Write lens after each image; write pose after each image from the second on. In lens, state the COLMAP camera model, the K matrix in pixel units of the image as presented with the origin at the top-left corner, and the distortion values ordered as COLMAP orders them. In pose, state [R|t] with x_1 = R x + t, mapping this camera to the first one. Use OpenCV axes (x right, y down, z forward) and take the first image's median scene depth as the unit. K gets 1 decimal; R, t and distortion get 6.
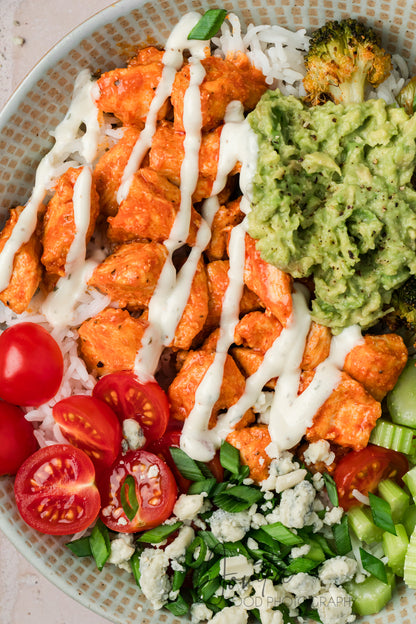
lens RADIAL K [[2505.1, 0, 208.0], [0, 2505.1, 312.0], [0, 0, 1]] dist [0.040483, -1.112724]
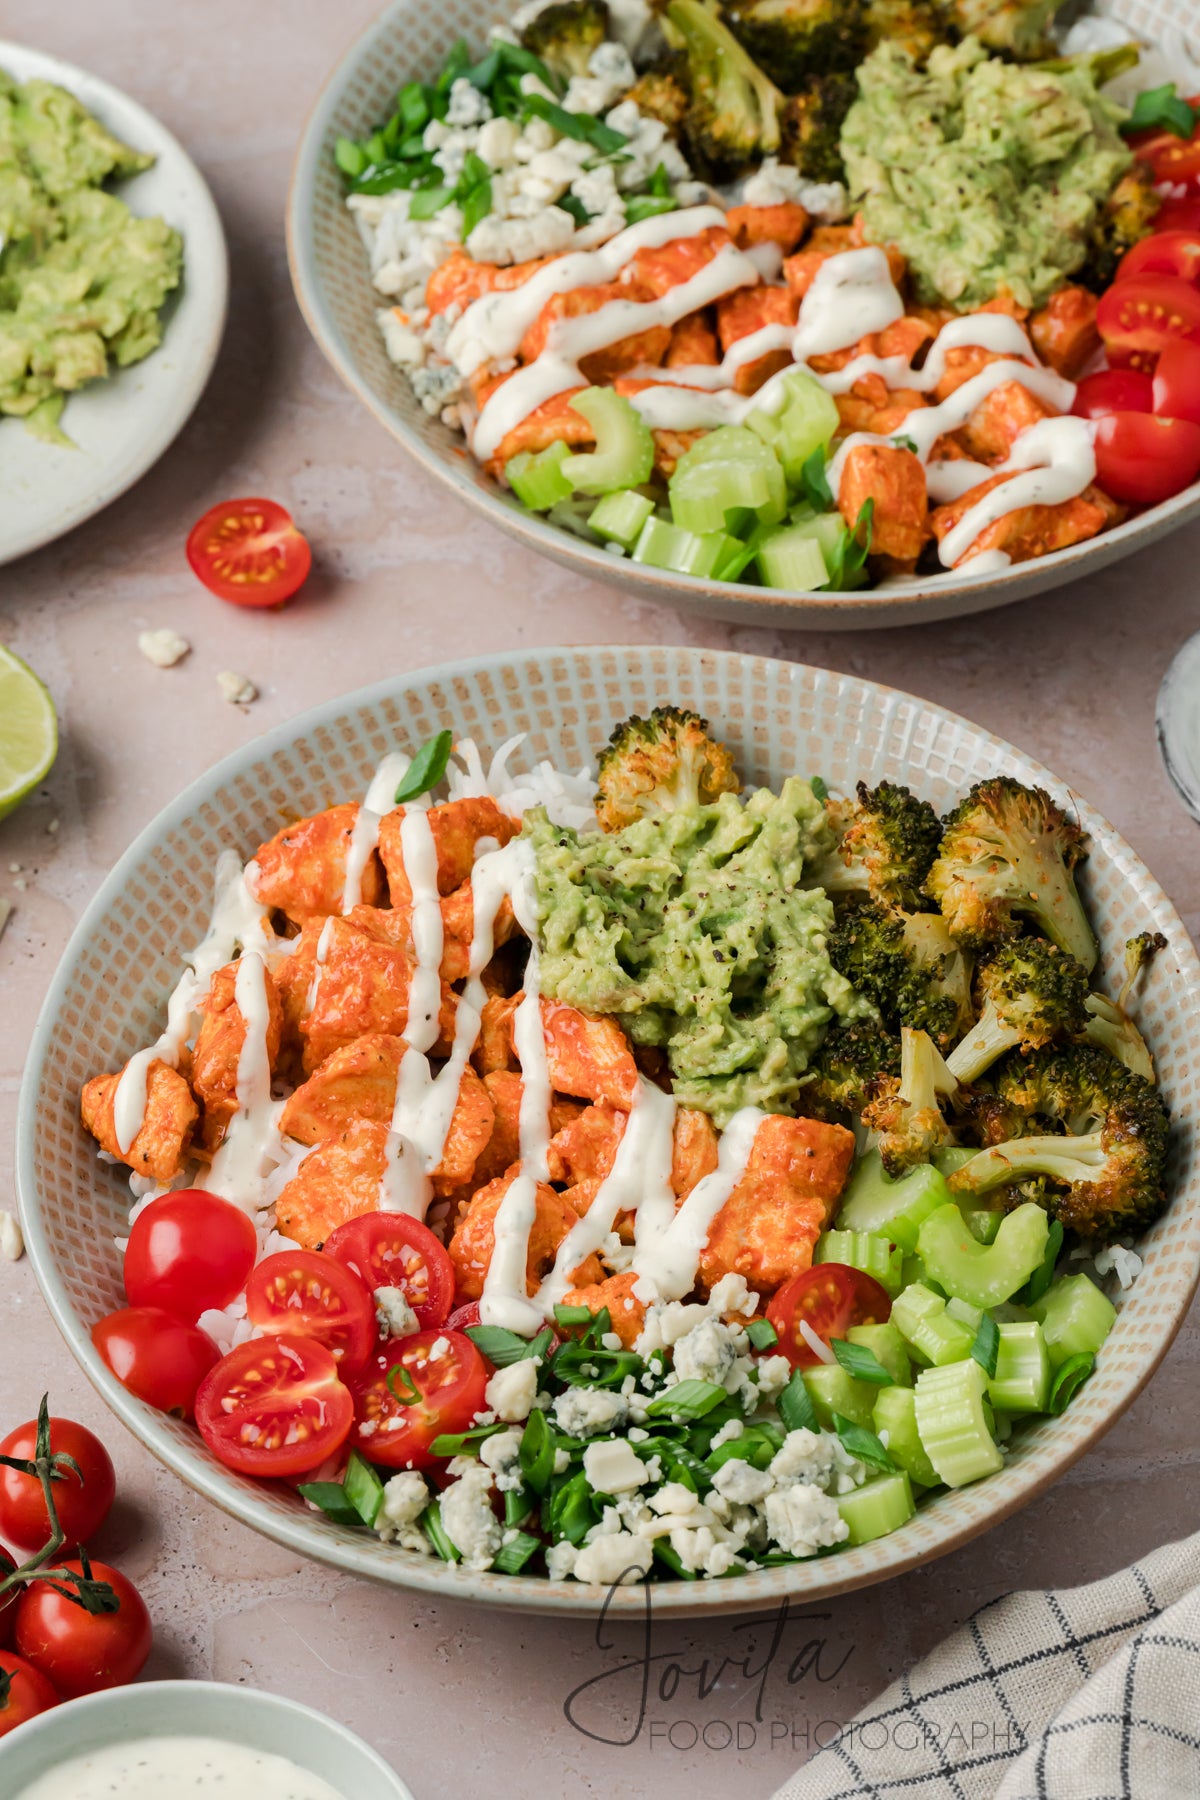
lens RADIAL K [[7226.3, 0, 600.0], [0, 7226.3, 900.0], [0, 0, 1]] dist [0.040483, -1.112724]
pose [[0.987146, -0.138087, 0.080468, -0.101901], [0.156236, 0.727694, -0.667871, 1.066508], [0.033668, 0.671858, 0.739914, -0.251440]]
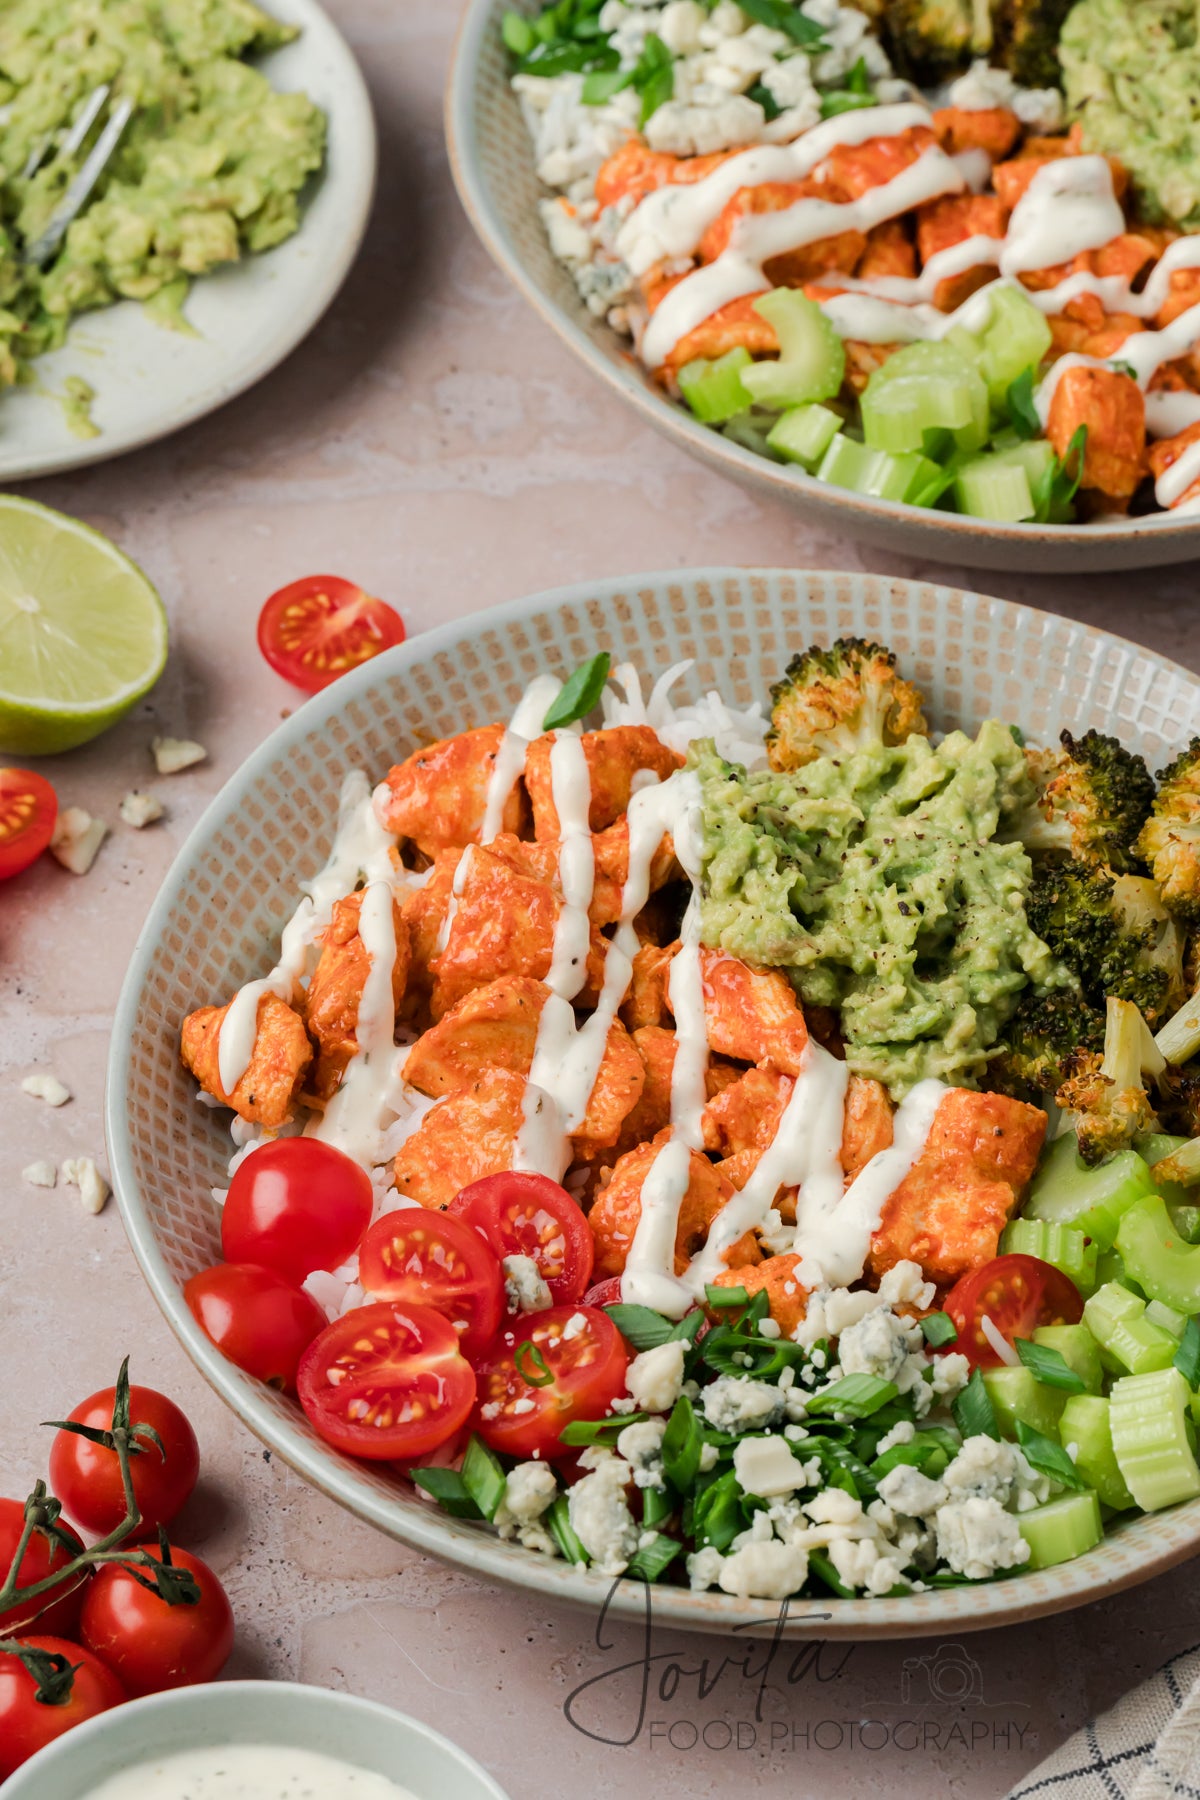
lens RADIAL K [[7226.3, 0, 600.0], [0, 7226.3, 900.0], [0, 0, 1]] dist [0.040483, -1.112724]
pose [[0.992704, -0.084955, 0.085563, -0.131496], [0.120531, 0.718457, -0.685048, 0.977560], [-0.003275, 0.690363, 0.723455, -0.086776]]
